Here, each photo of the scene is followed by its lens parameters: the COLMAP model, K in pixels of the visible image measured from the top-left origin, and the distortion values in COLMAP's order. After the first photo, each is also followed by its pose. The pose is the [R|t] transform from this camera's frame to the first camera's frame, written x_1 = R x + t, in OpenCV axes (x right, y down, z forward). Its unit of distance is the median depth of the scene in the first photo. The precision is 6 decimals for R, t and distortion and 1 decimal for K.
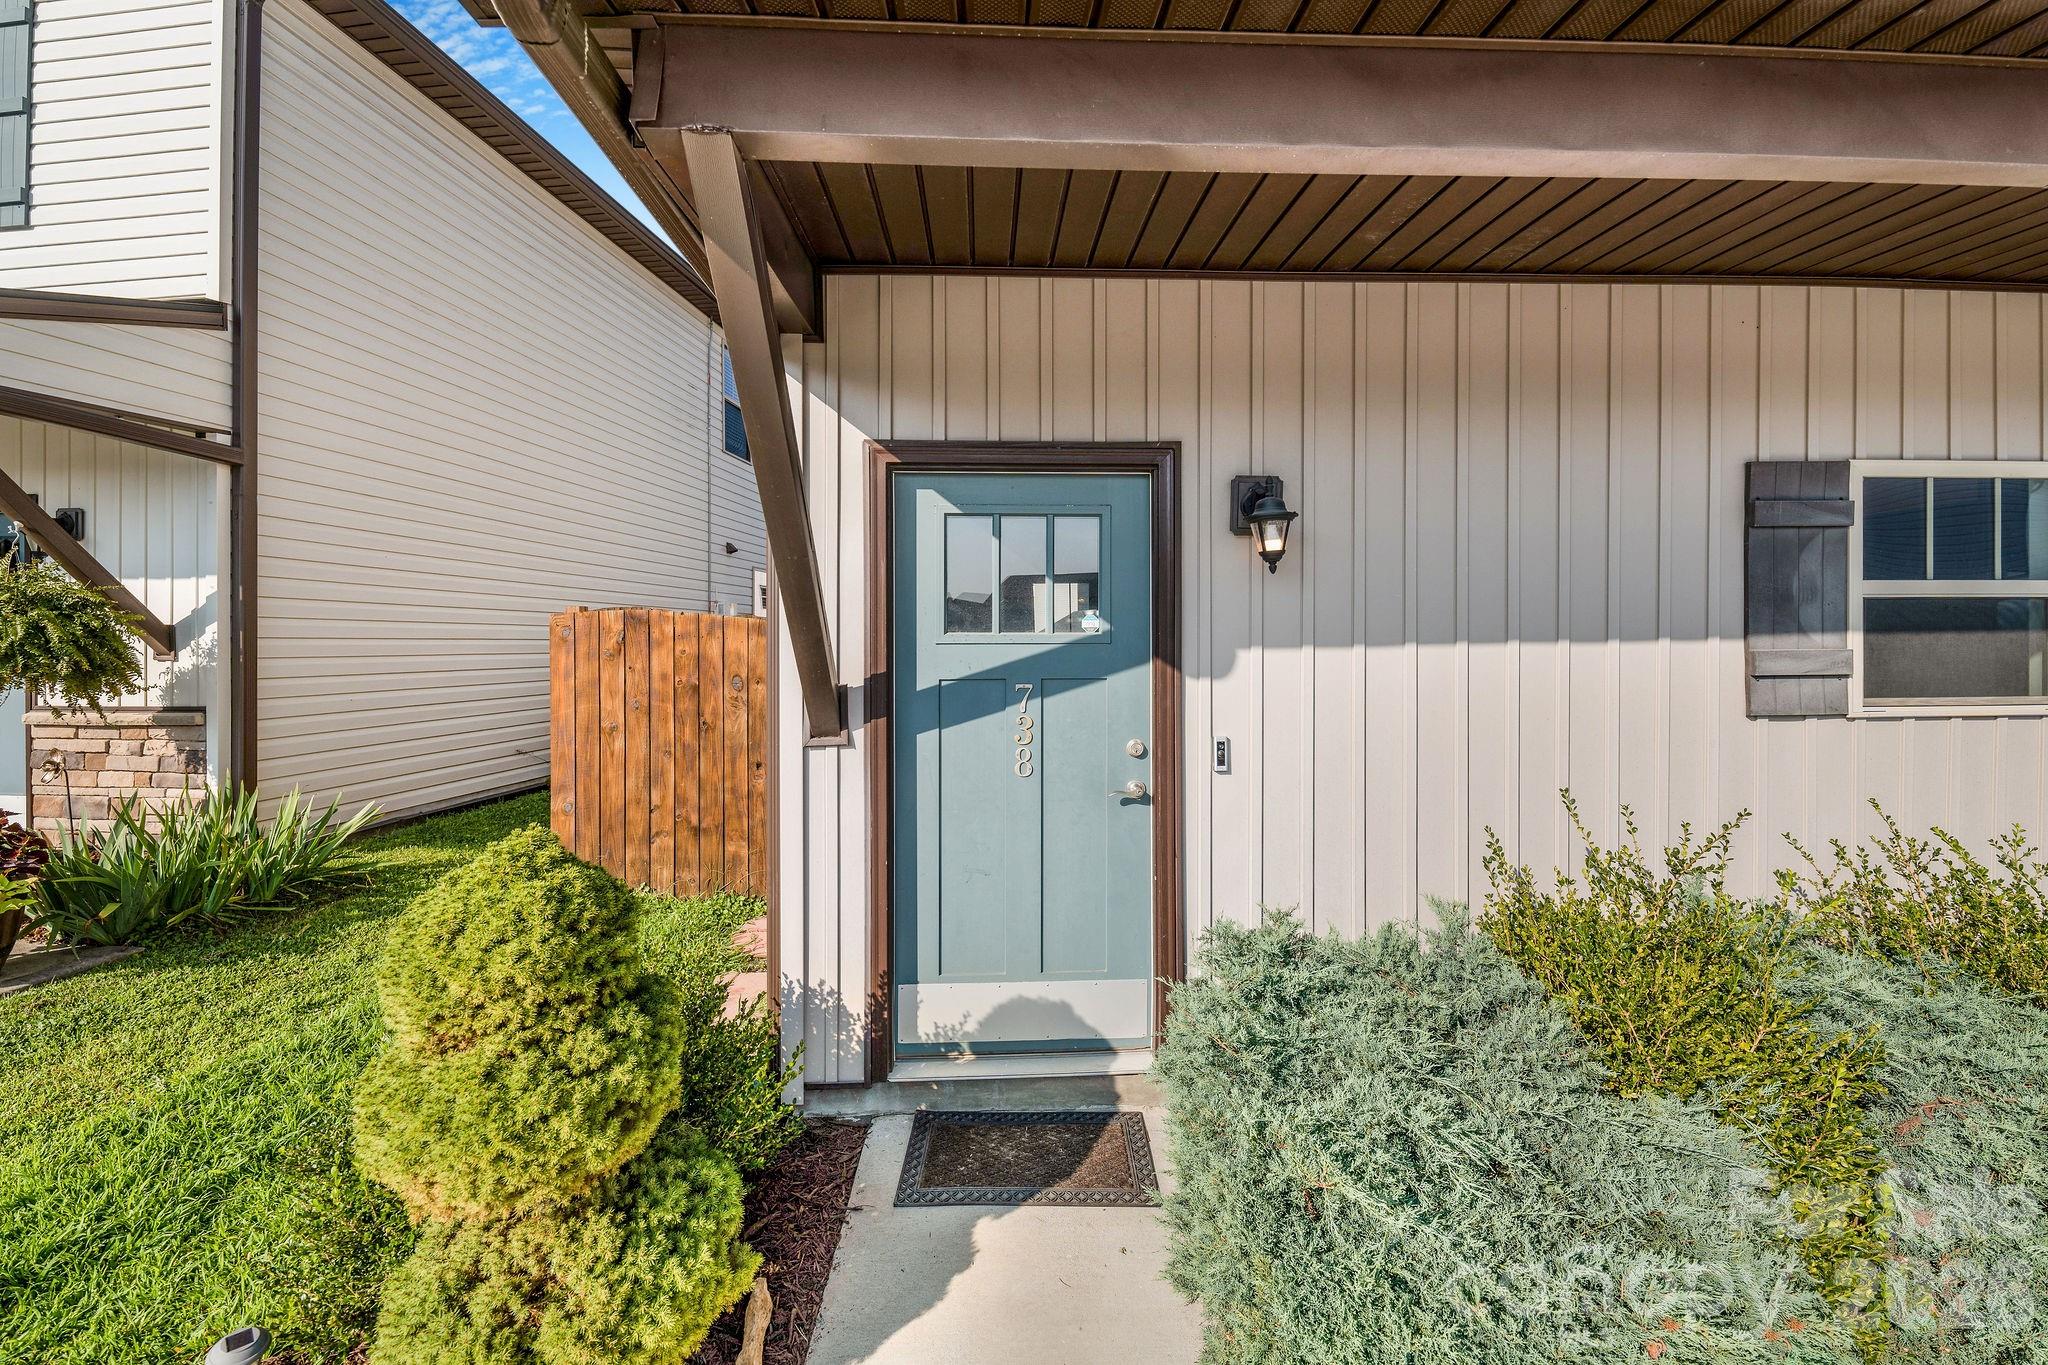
lens RADIAL K [[834.1, 0, 1042.9], [0, 834.1, 645.1], [0, 0, 1]] dist [0.000394, 0.000118]
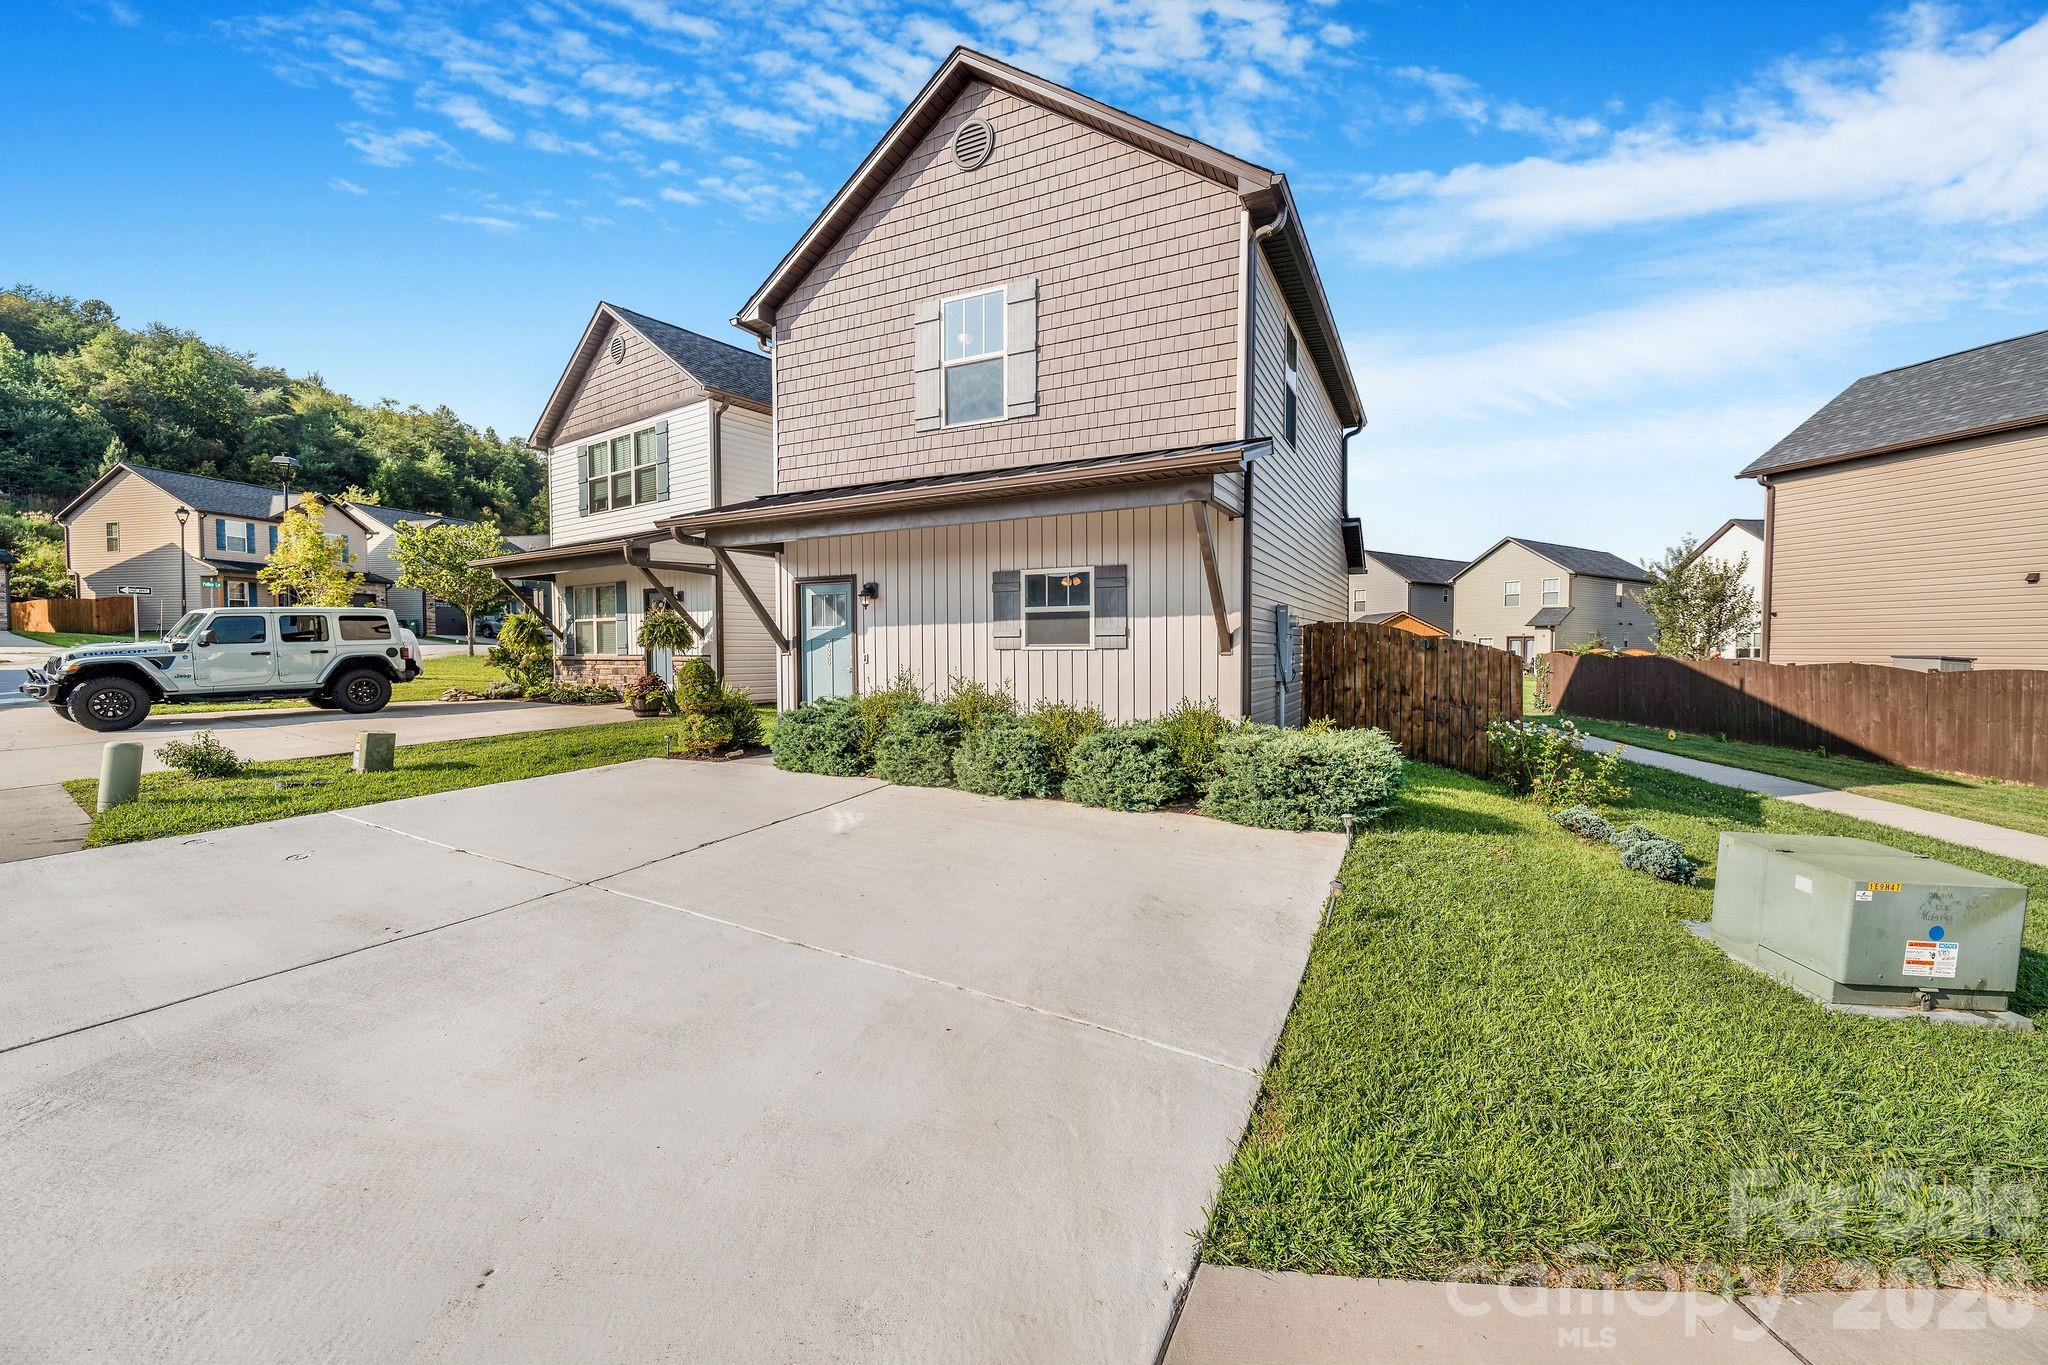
lens RADIAL K [[834.1, 0, 1042.9], [0, 834.1, 645.1], [0, 0, 1]] dist [0.000394, 0.000118]
pose [[0.872418, 0.001362, -0.488758, 2.647973], [-0.006159, 0.999947, -0.008206, 0.096582], [0.488721, 0.010170, 0.872381, -1.815018]]
